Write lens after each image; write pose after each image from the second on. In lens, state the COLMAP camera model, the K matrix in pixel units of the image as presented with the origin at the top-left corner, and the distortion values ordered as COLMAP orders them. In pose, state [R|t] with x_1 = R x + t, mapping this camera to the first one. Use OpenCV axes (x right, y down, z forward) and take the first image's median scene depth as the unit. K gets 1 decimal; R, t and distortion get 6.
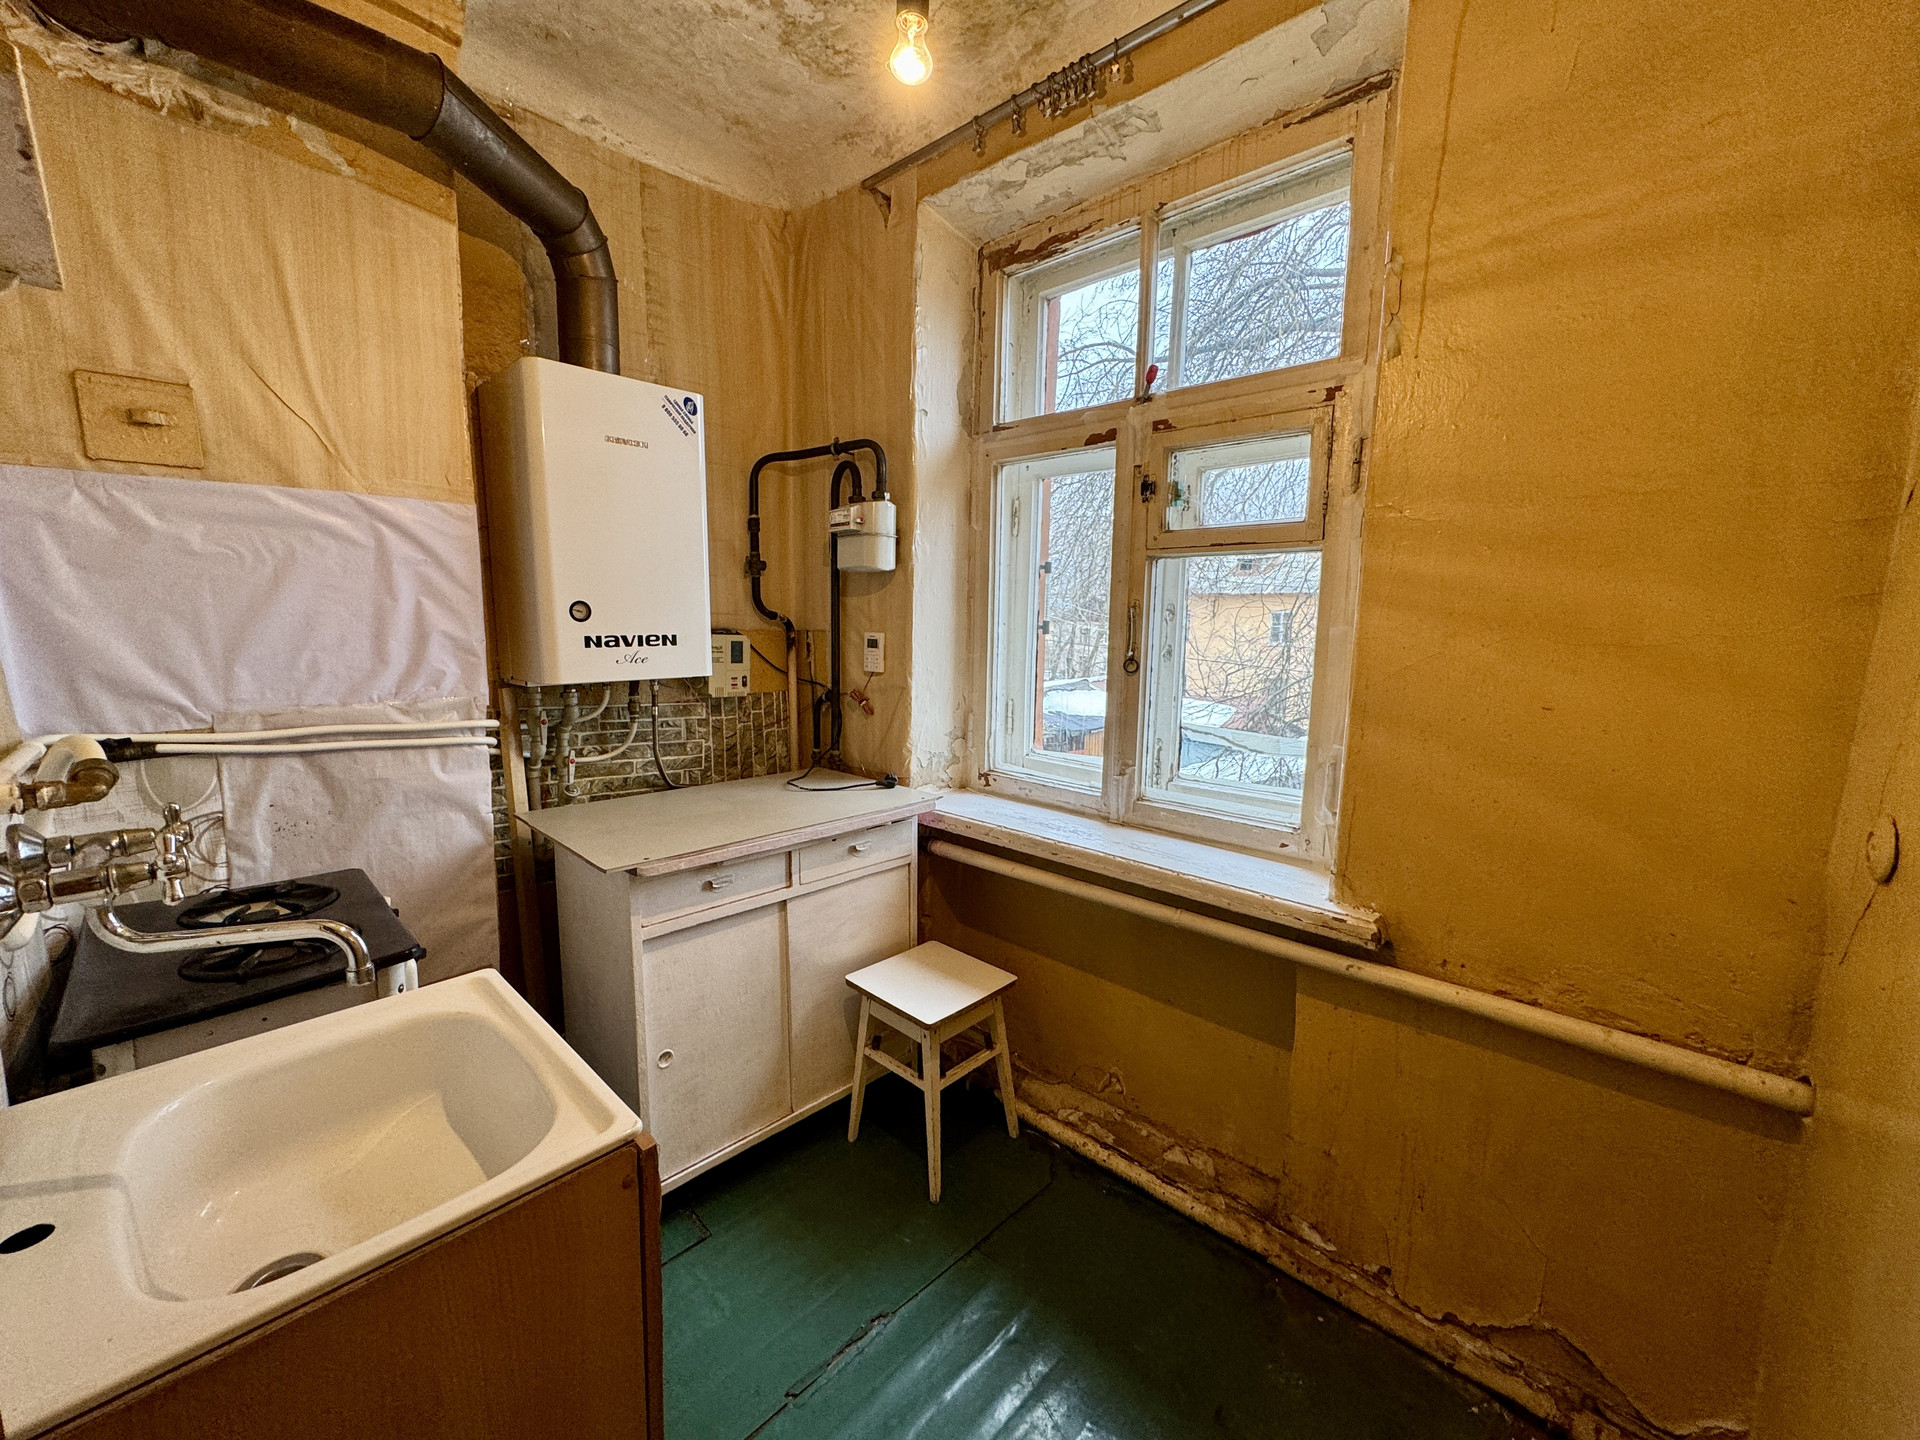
lens RADIAL K [[764.4, 0, 959.7], [0, 764.4, 715.8], [0, 0, 1]] dist [-0.001918, 0.000483]
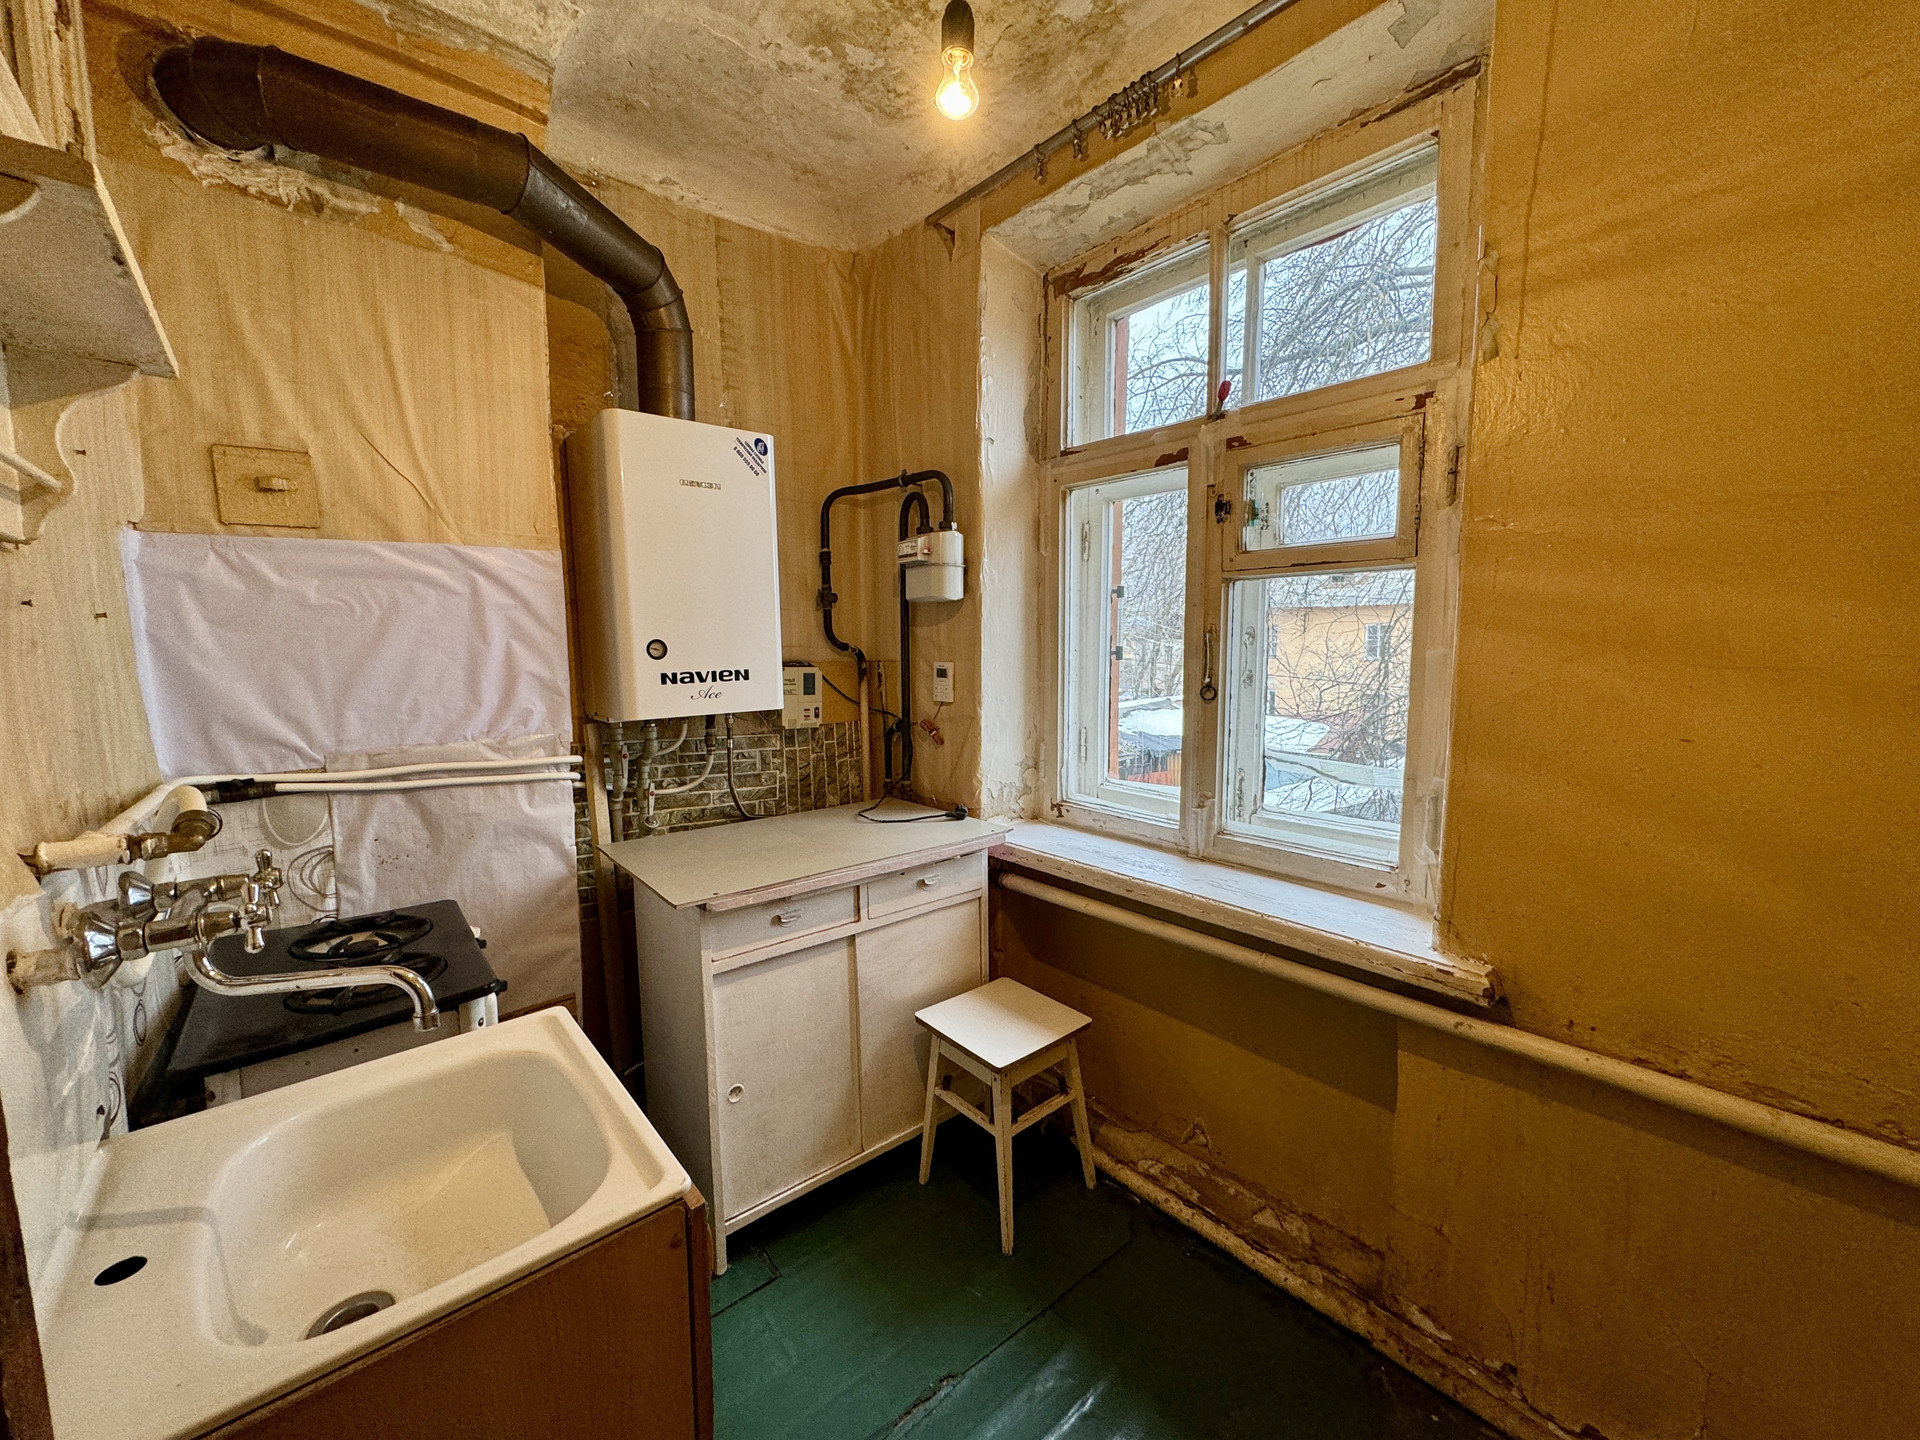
lens RADIAL K [[764.4, 0, 959.7], [0, 764.4, 715.8], [0, 0, 1]] dist [-0.001918, 0.000483]
pose [[0.994331, -0.012315, -0.105613, 0.018632], [0.009439, 0.999572, -0.027692, -0.015769], [0.105908, 0.026538, 0.994022, 0.021871]]
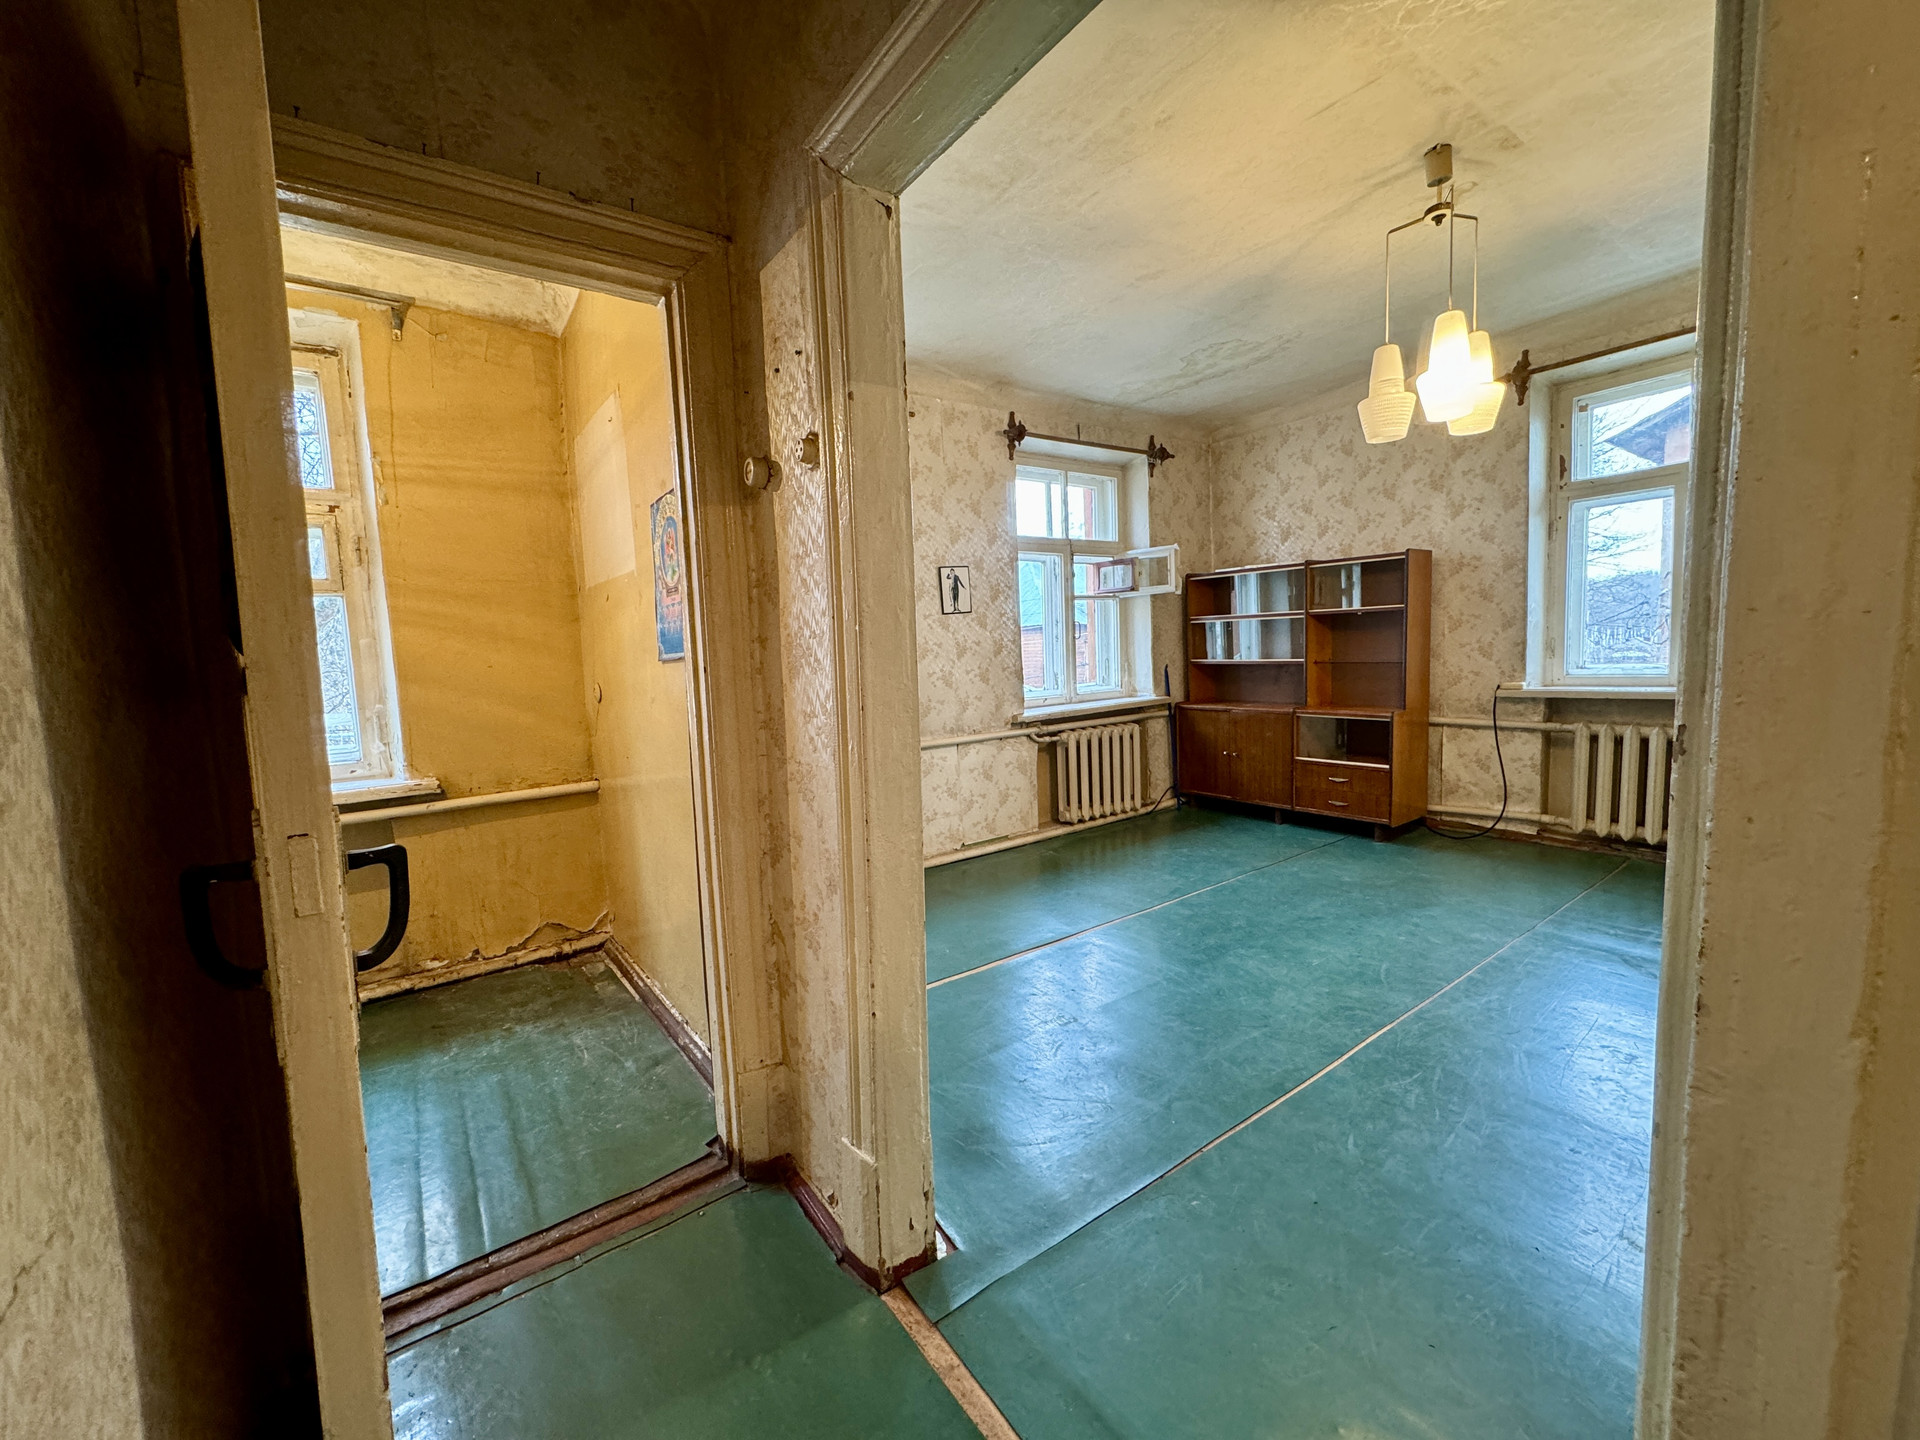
lens RADIAL K [[764.4, 0, 959.7], [0, 764.4, 715.8], [0, 0, 1]] dist [-0.001918, 0.000483]
pose [[0.191030, -0.116145, 0.974689, -0.972979], [0.173967, 0.981262, 0.082832, 0.149083], [-0.966045, 0.153740, 0.207656, -0.670125]]
